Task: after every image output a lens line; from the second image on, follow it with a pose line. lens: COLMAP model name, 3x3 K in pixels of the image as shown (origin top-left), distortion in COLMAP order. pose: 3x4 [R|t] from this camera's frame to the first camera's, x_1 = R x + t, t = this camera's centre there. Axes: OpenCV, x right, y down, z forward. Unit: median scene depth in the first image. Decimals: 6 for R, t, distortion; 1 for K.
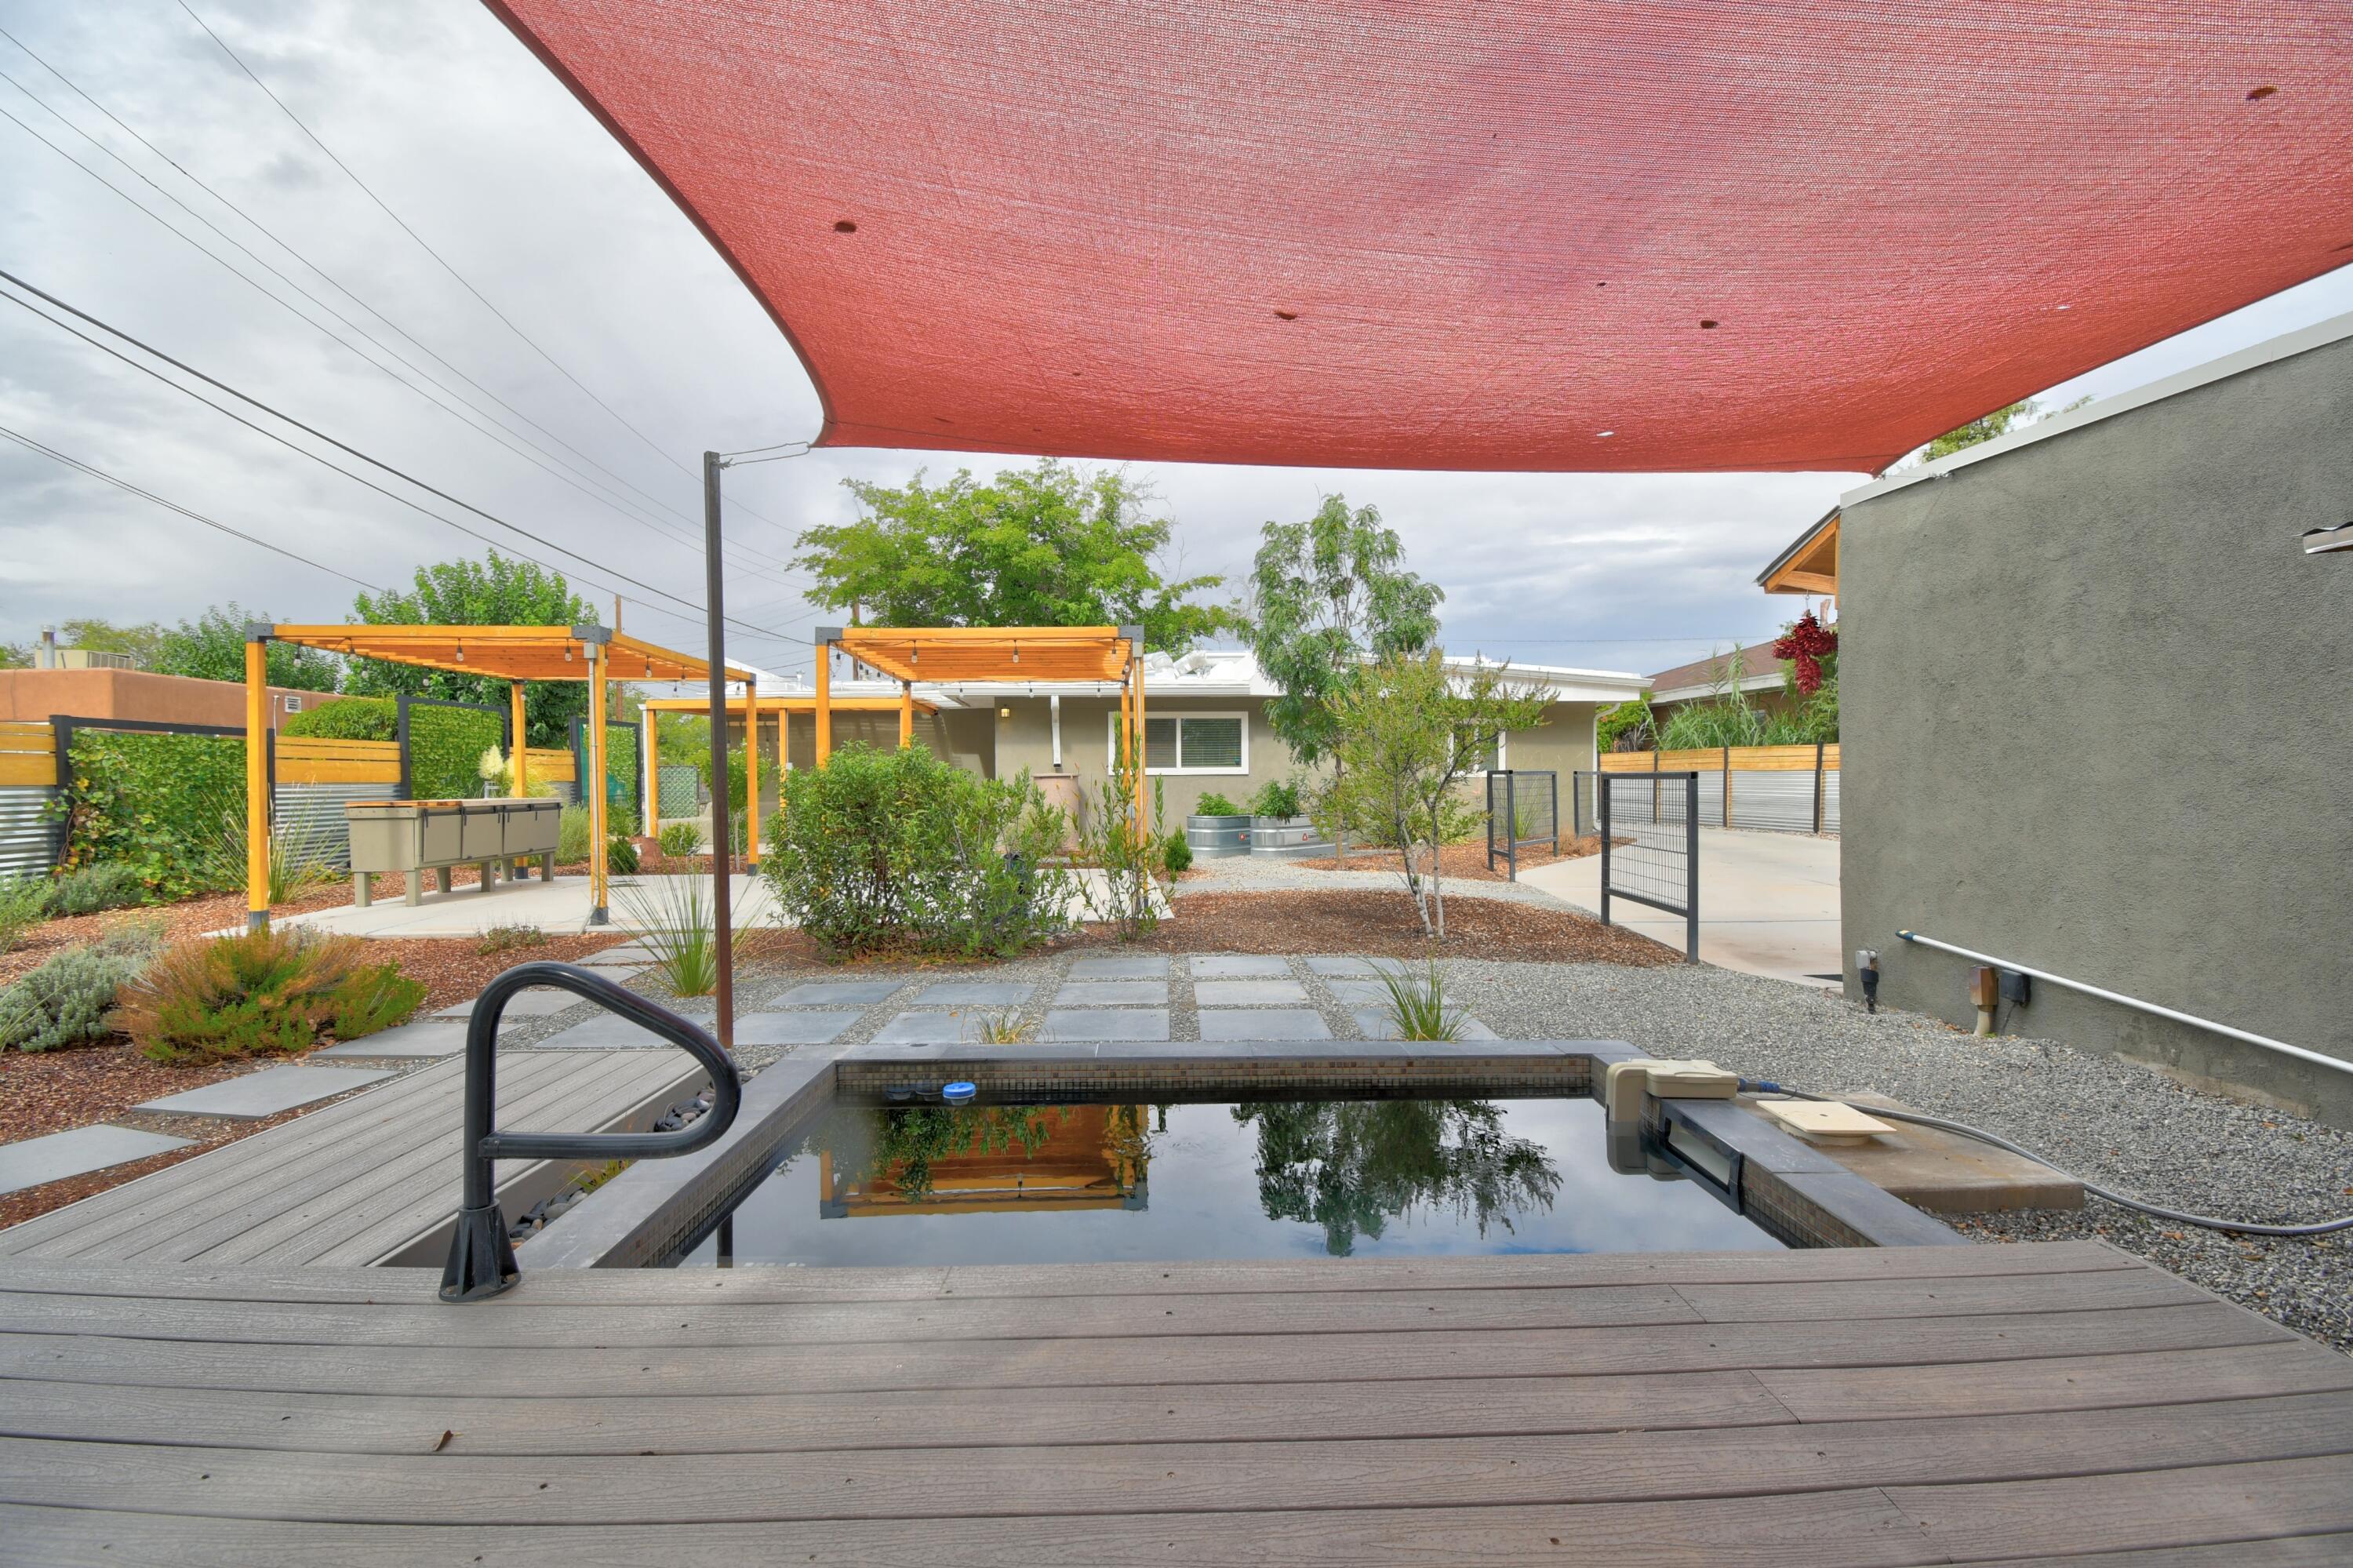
lens RADIAL K [[1050.5, 0, 1180.8], [0, 1050.5, 786.0], [0, 0, 1]] dist [0.021559, -0.028740]
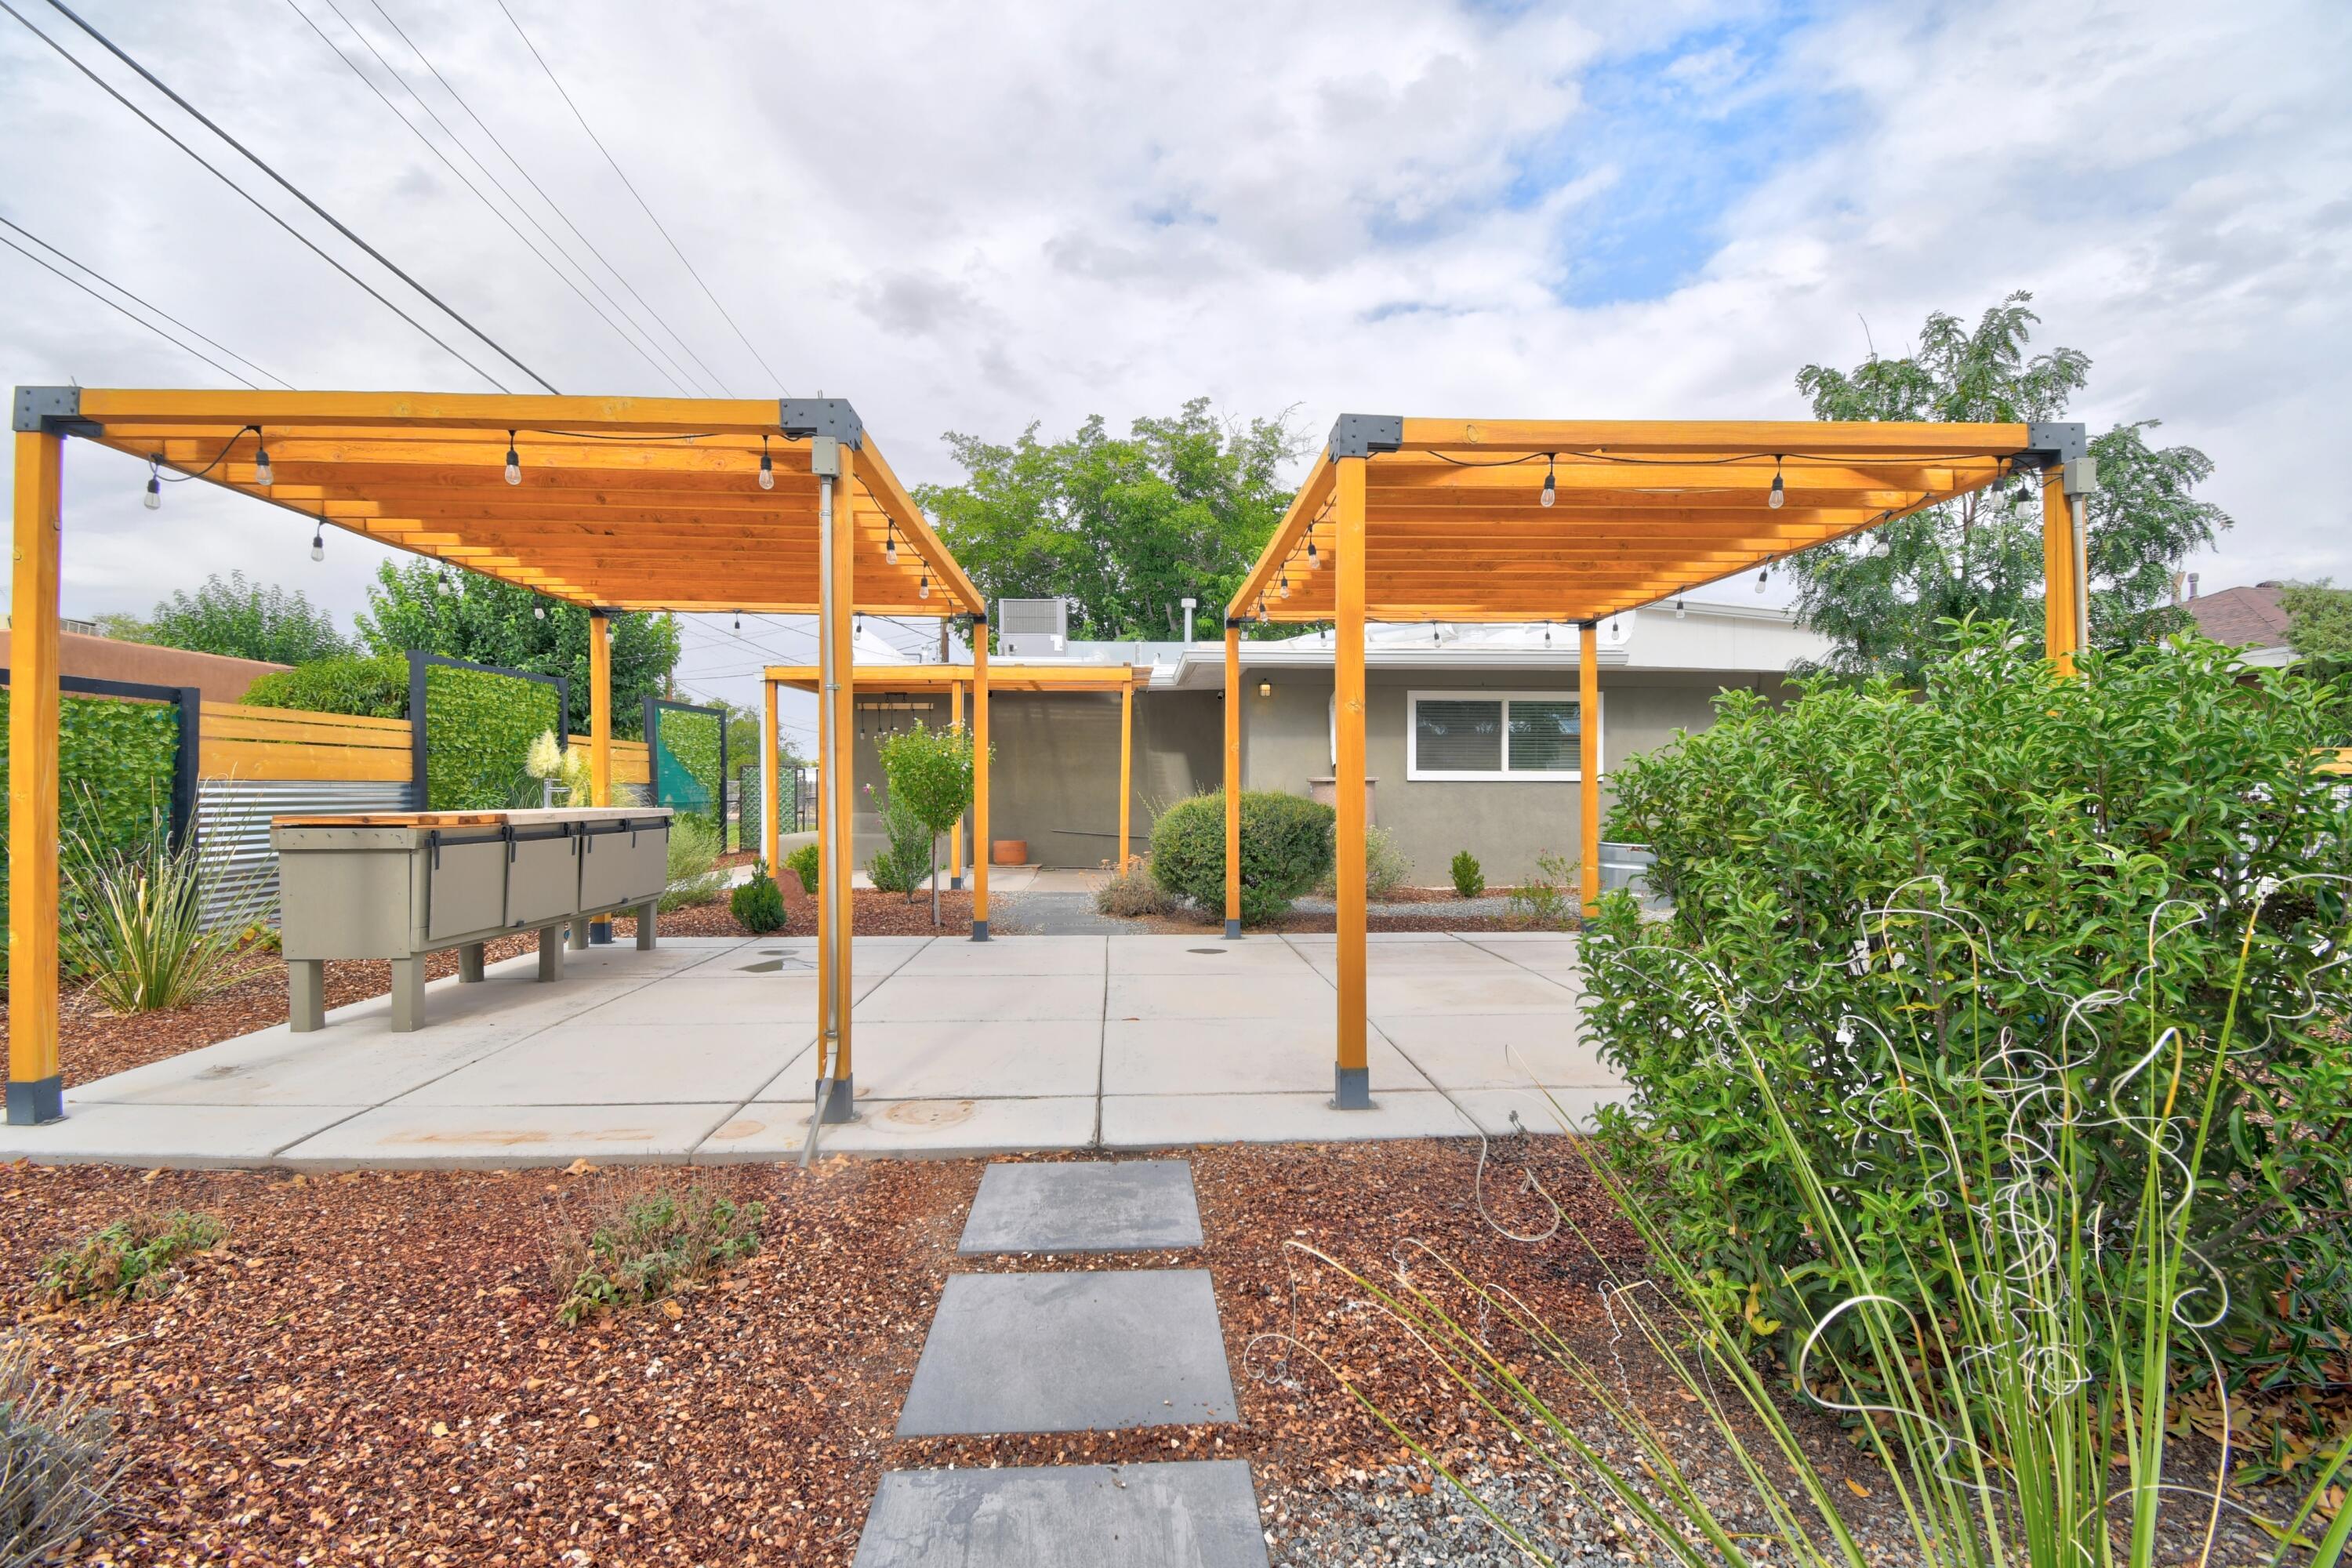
lens RADIAL K [[1050.0, 0, 1180.3], [0, 1050.0, 786.0], [0, 0, 1]] dist [0.021559, -0.028740]
pose [[0.999677, 0.008433, -0.023991, -0.240113], [-0.008663, 0.999917, -0.009485, 0.001613], [0.023909, 0.009690, 0.999667, 0.347575]]
